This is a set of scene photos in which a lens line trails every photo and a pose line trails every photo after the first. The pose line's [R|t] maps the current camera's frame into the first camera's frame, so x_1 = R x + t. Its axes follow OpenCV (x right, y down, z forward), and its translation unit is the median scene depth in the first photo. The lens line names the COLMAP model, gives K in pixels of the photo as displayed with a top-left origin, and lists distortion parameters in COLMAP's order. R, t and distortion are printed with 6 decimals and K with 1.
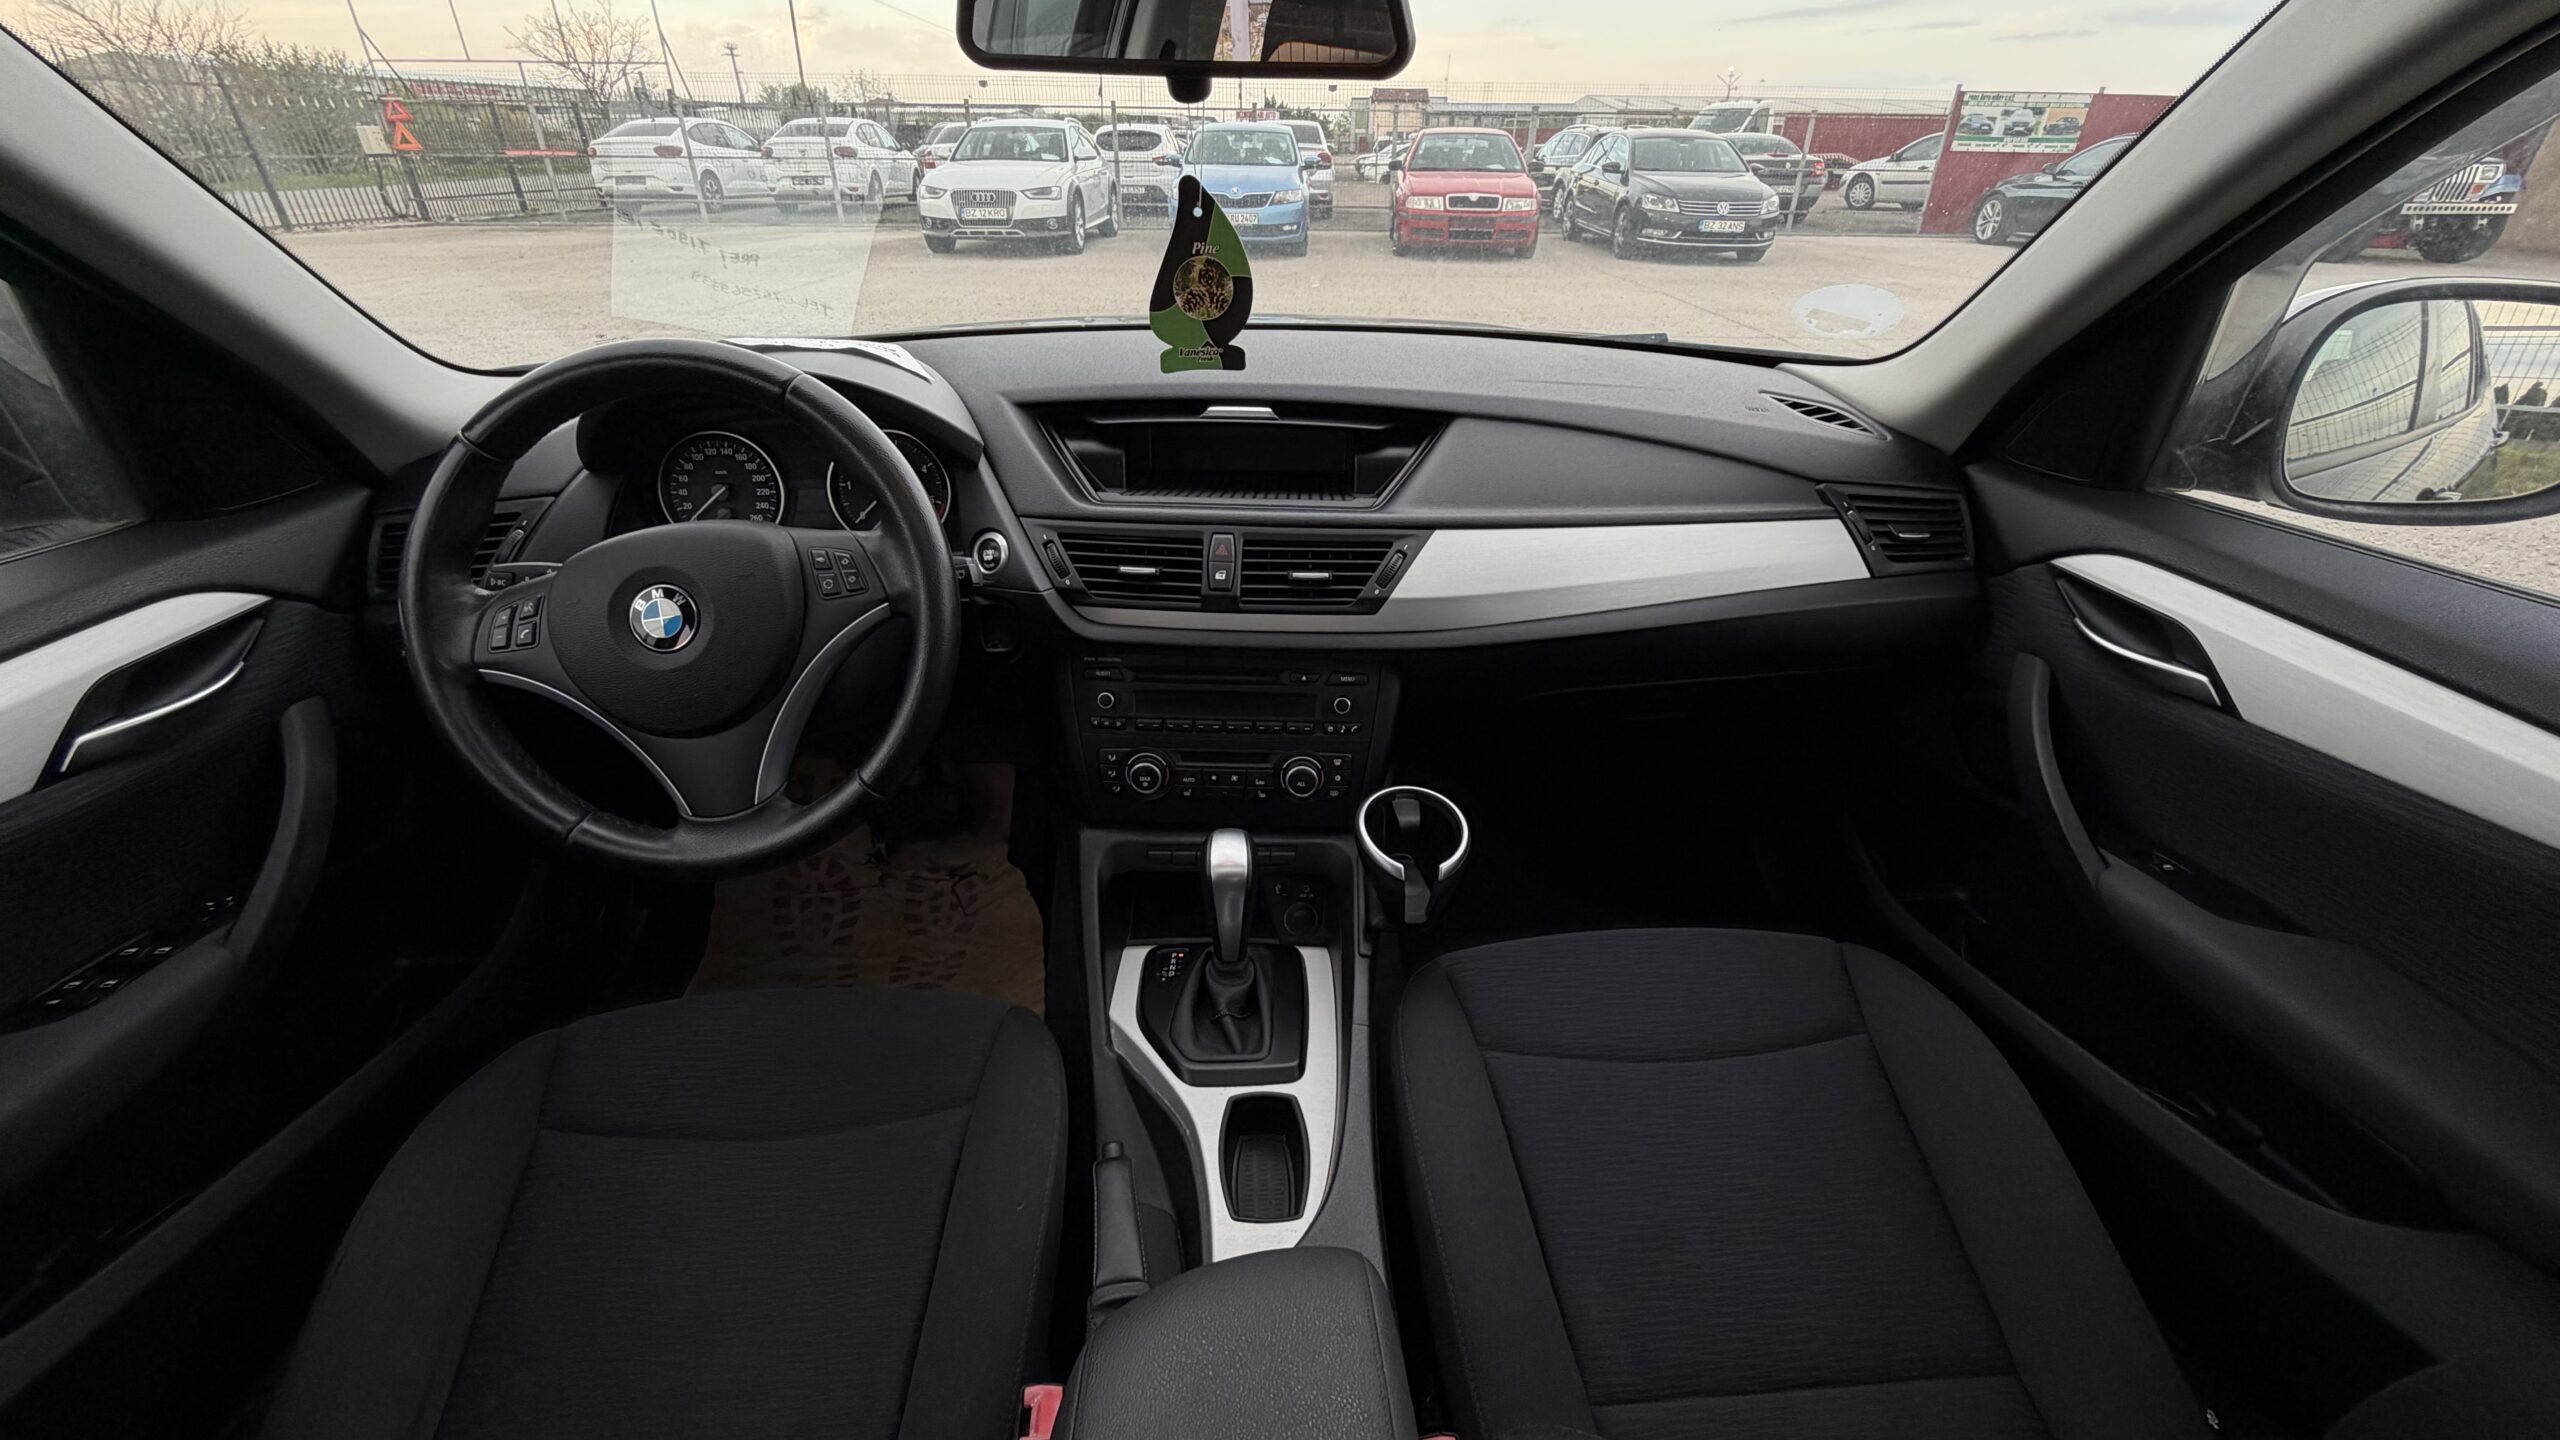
lens RADIAL K [[1023.5, 0, 1290.4], [0, 1023.5, 714.7], [0, 0, 1]] dist [-0.000022, -0.000055]
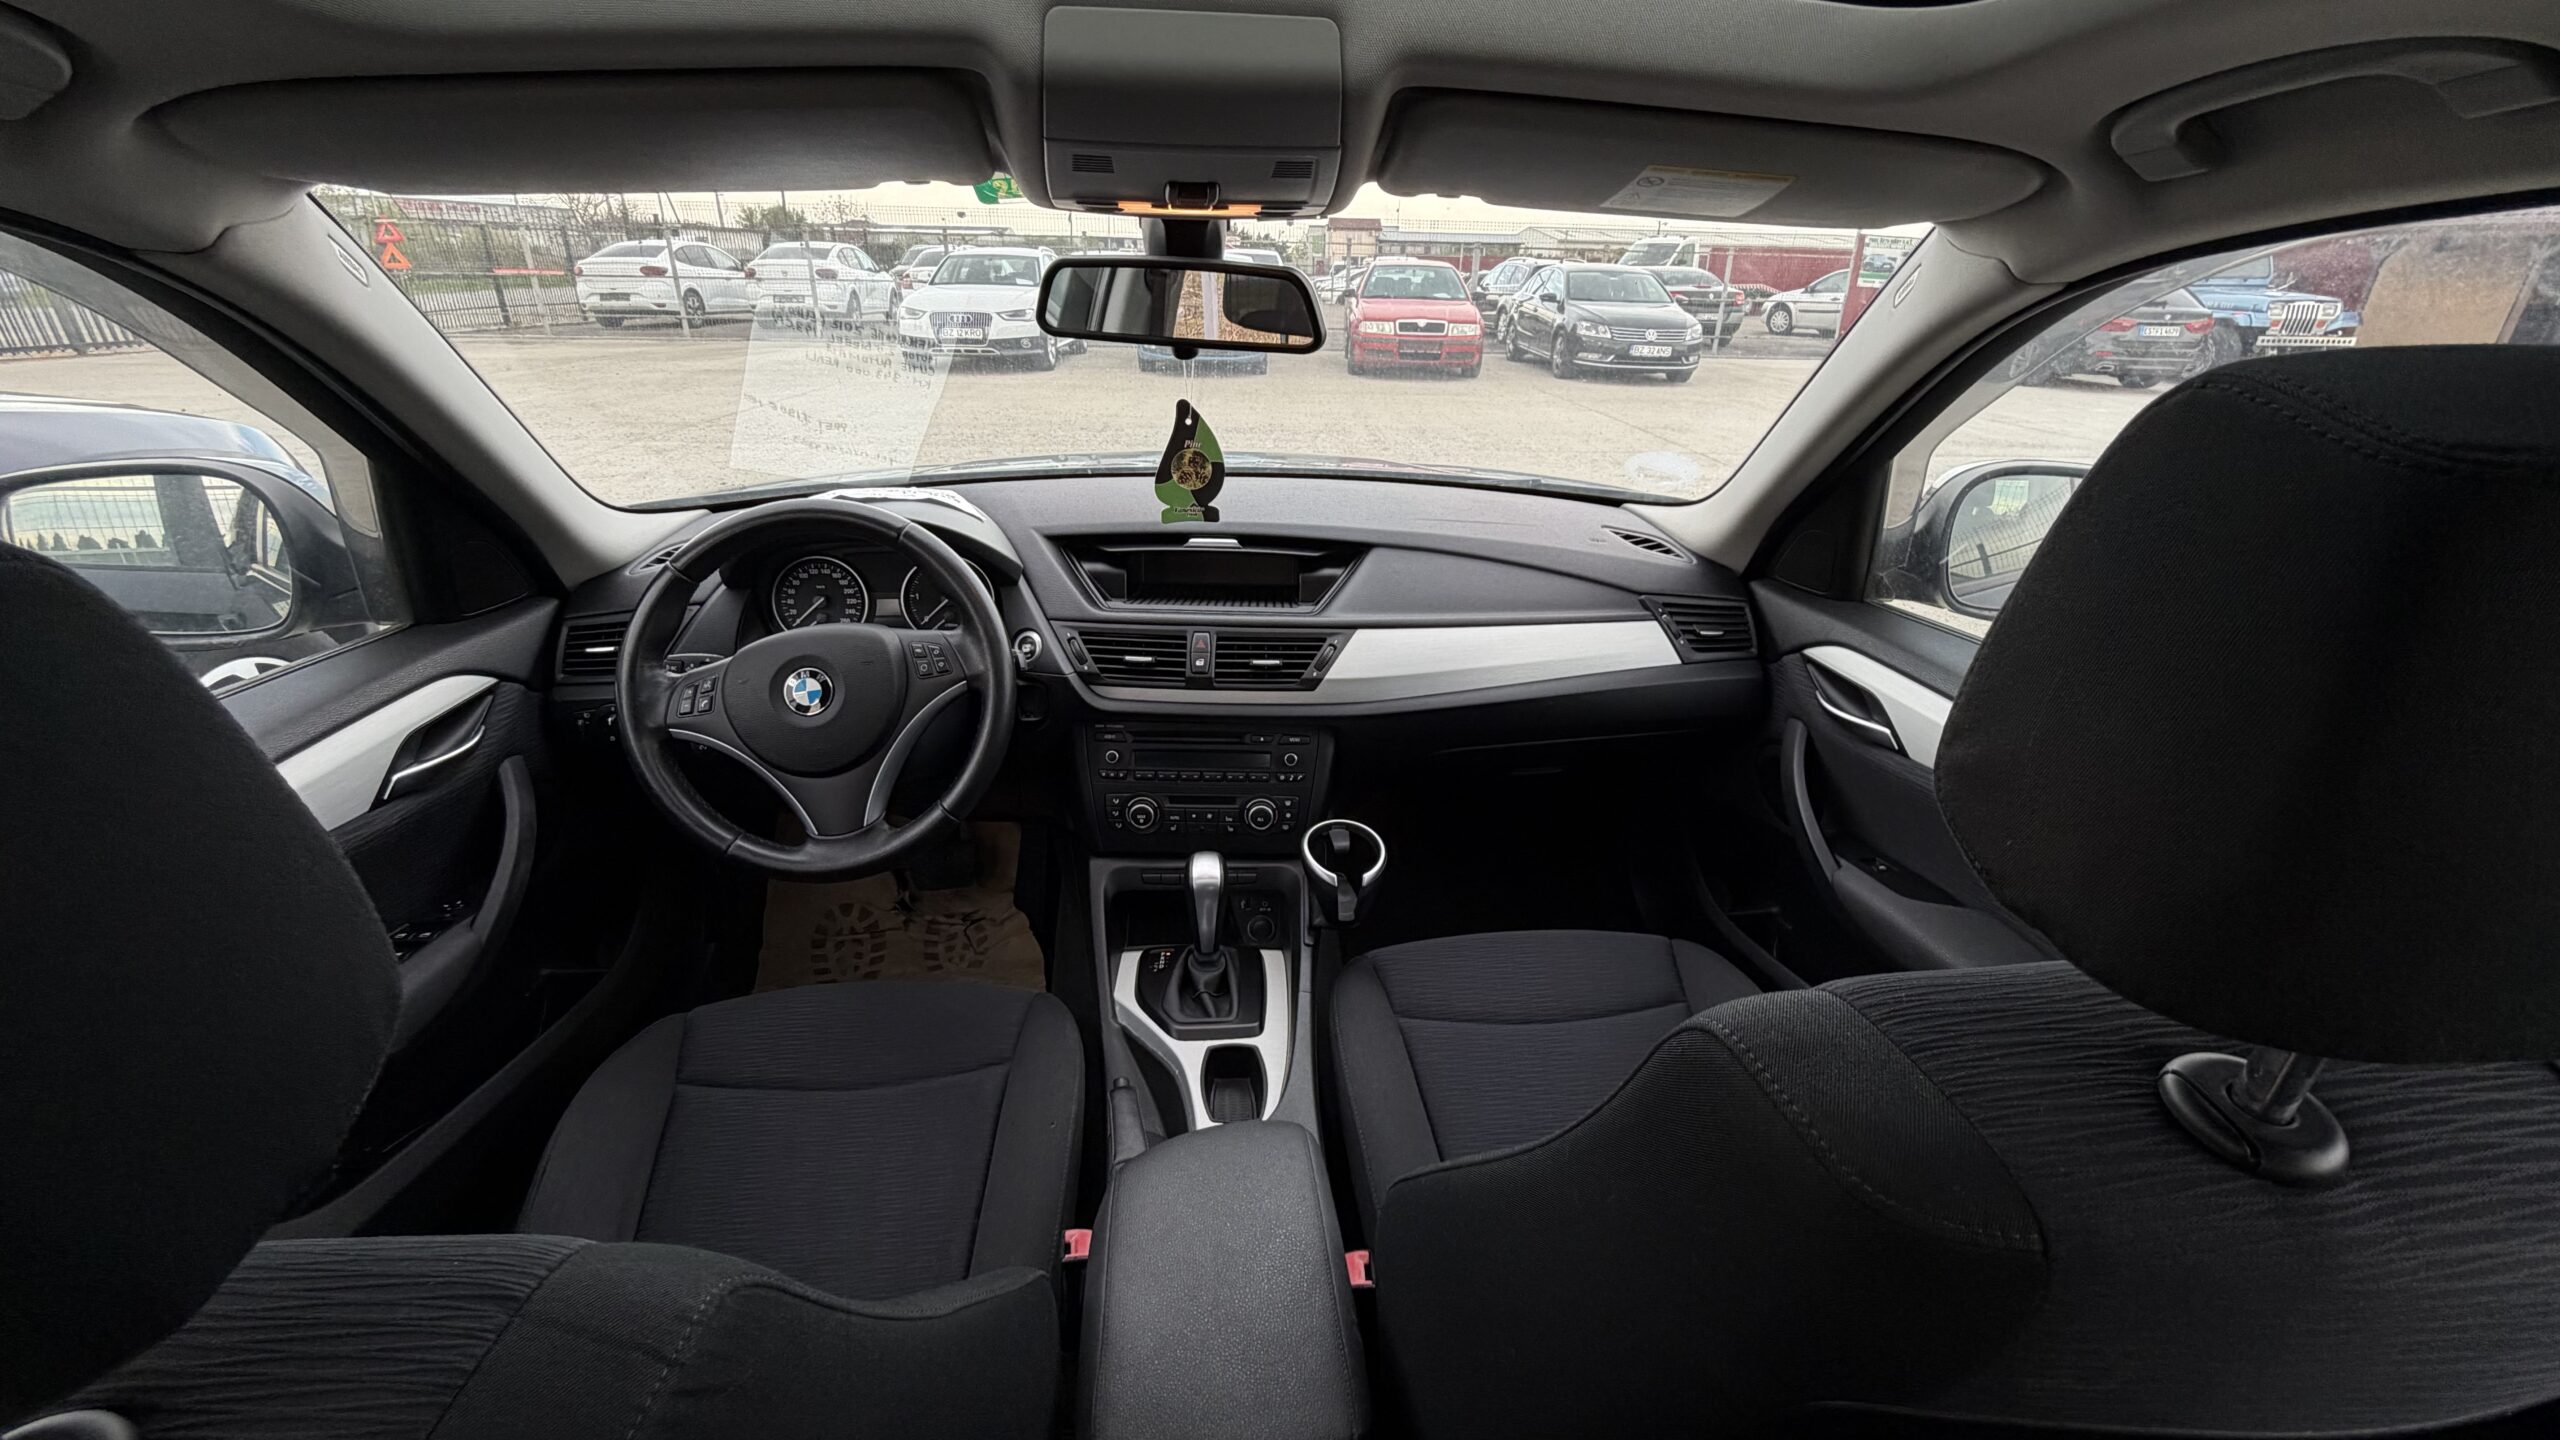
lens RADIAL K [[1023.5, 0, 1290.4], [0, 1023.5, 714.7], [0, 0, 1]] dist [-0.000022, -0.000055]
pose [[0.999321, -0.004337, 0.036581, 0.001663], [0.007781, 0.995493, -0.094519, 0.060153], [-0.036006, 0.094739, 0.994851, -0.338380]]
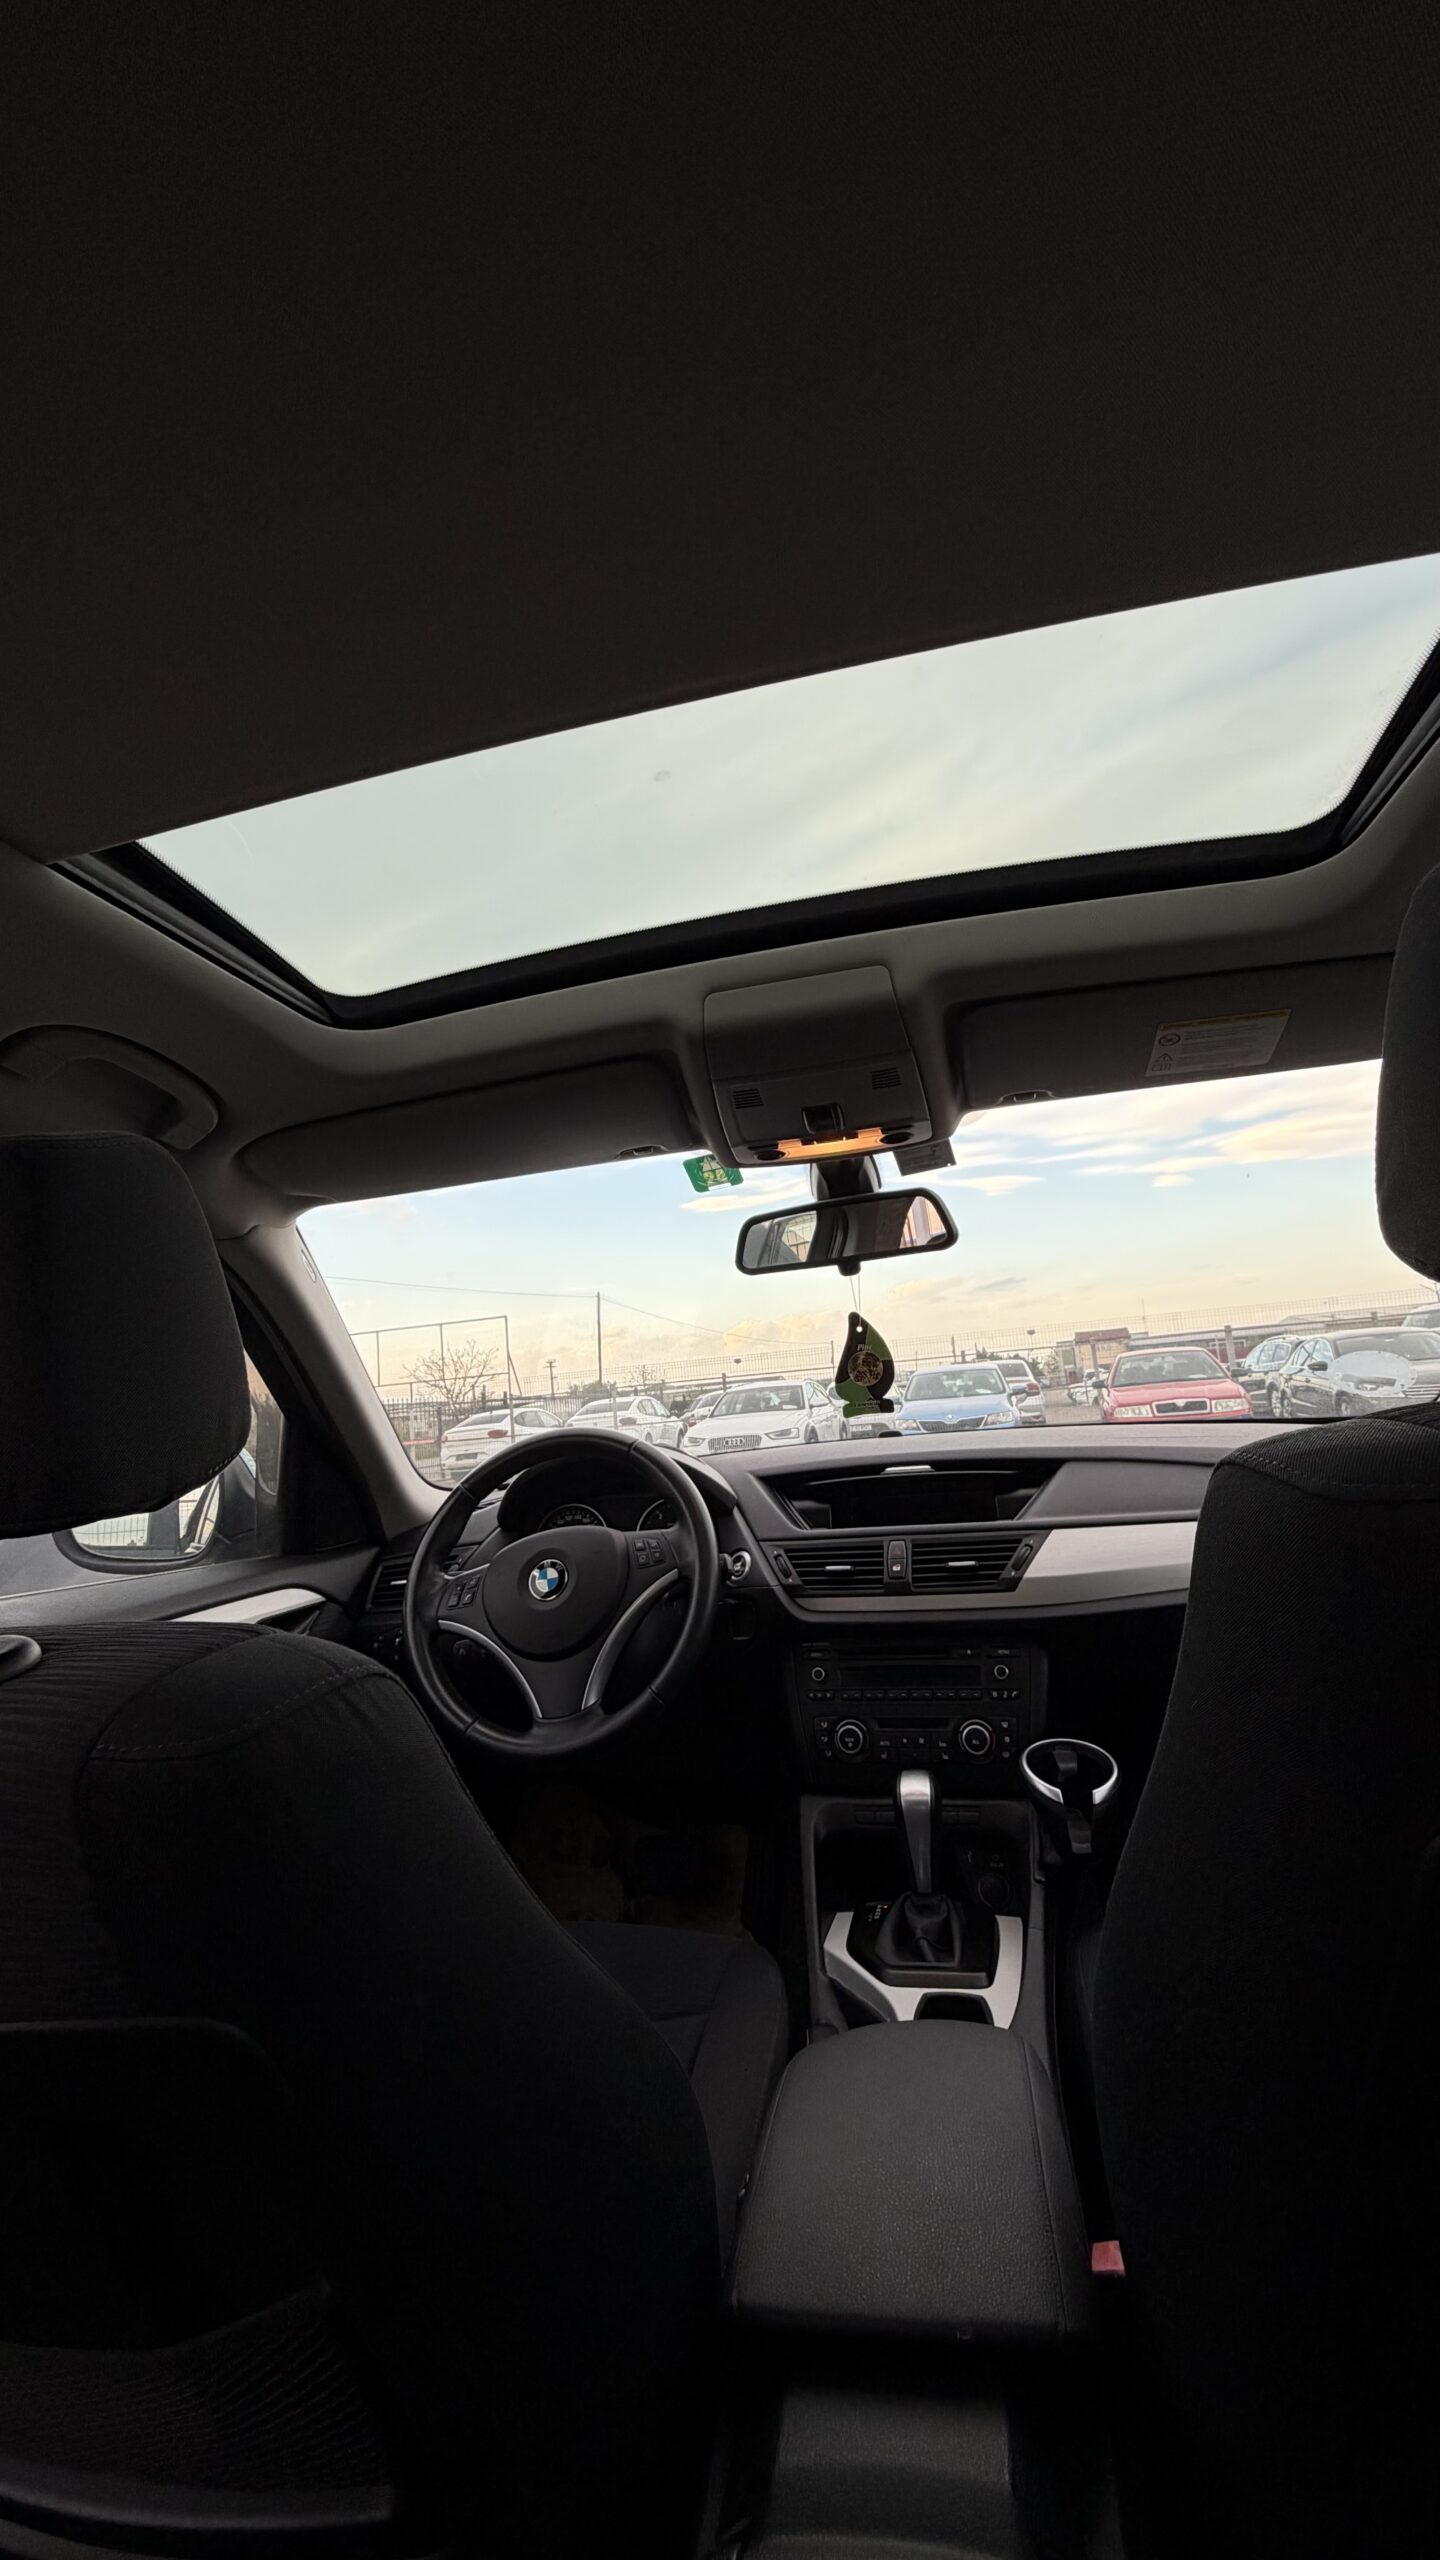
lens RADIAL K [[1023.5, 0, 715.4], [0, 1023.5, 1269.2], [0, 0, 1]] dist [-0.000022, -0.000055]
pose [[0.957910, -0.128649, -0.256627, 0.103662], [-0.048713, 0.808149, -0.586960, 0.358019], [0.282905, 0.574756, 0.767867, -0.373404]]
